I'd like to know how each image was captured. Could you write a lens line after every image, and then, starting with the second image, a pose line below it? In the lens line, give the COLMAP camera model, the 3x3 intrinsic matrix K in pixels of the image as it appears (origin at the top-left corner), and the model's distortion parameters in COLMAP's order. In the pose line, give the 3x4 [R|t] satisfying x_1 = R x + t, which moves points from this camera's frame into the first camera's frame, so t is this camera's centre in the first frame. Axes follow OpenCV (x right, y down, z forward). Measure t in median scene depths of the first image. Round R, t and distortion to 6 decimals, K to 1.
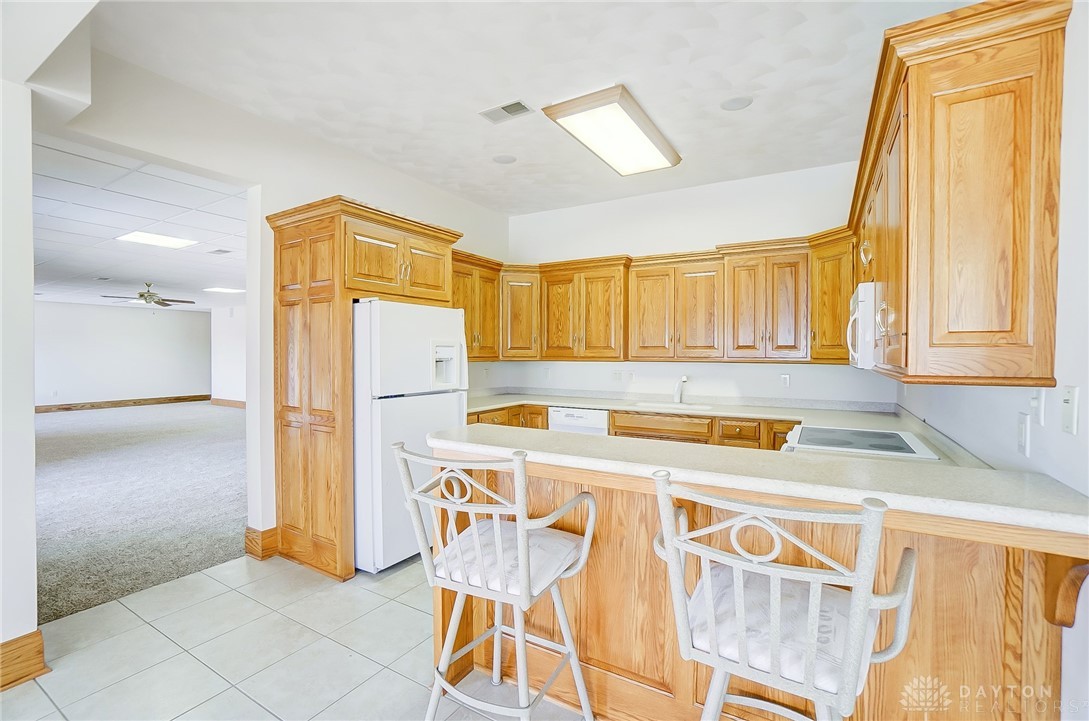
lens RADIAL K [[486.3, 0, 534.6], [0, 486.3, 358.0], [0, 0, 1]] dist [-0.055482, 0.019374]
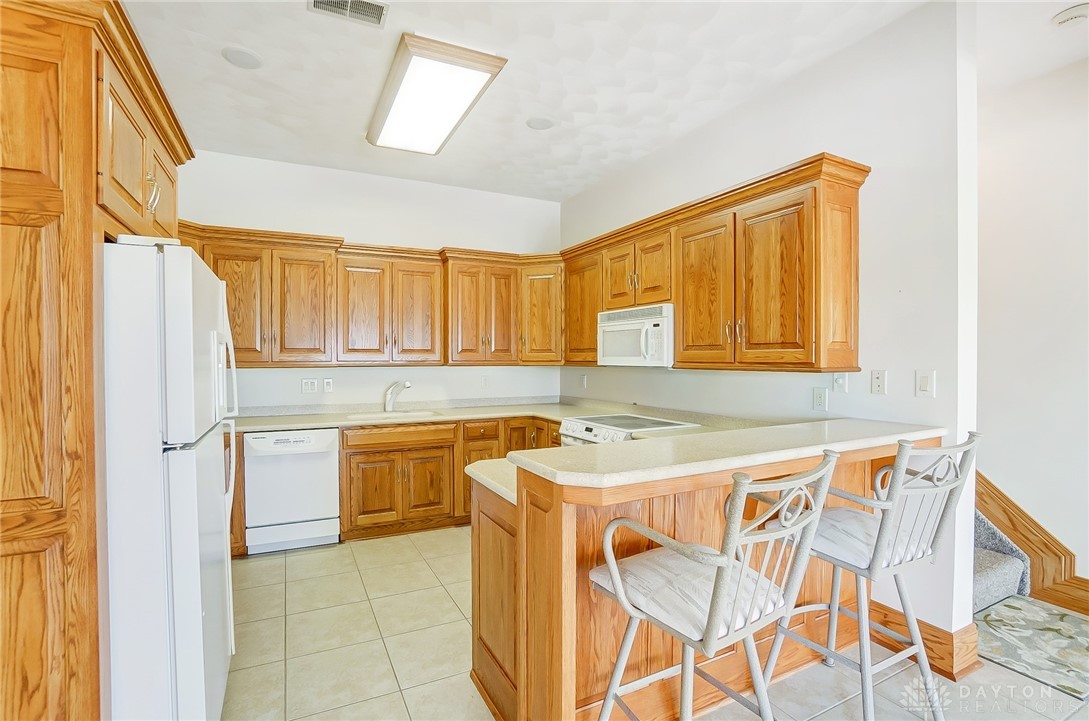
lens RADIAL K [[500.8, 0, 527.4], [0, 500.8, 363.8], [0, 0, 1]] dist [-0.065585, 0.021695]
pose [[0.541787, -0.014020, 0.840399, -0.417020], [0.012134, 0.999887, 0.008858, -0.002031], [-0.840428, 0.005398, 0.541896, 0.330936]]
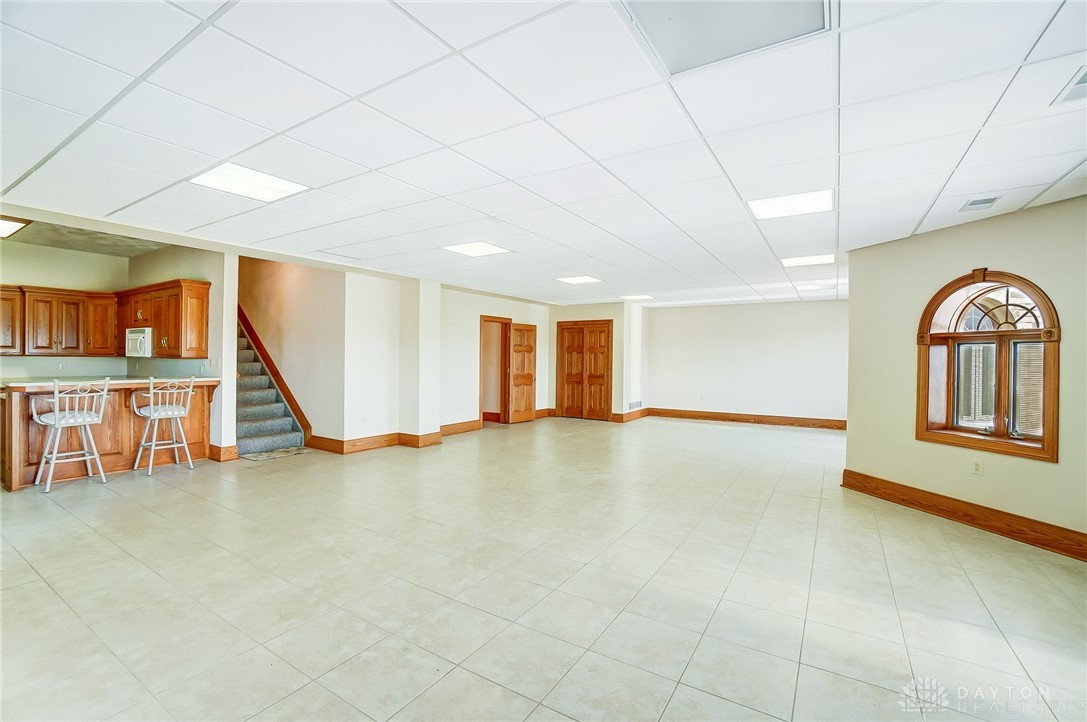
lens RADIAL K [[485.4, 0, 533.7], [0, 485.4, 358.5], [0, 0, 1]] dist [-0.055482, 0.019374]
pose [[0.030702, -0.006822, 0.999505, -1.248118], [-0.000748, 0.999976, 0.006849, 0.005438], [-0.999528, -0.000957, 0.030696, -0.856035]]
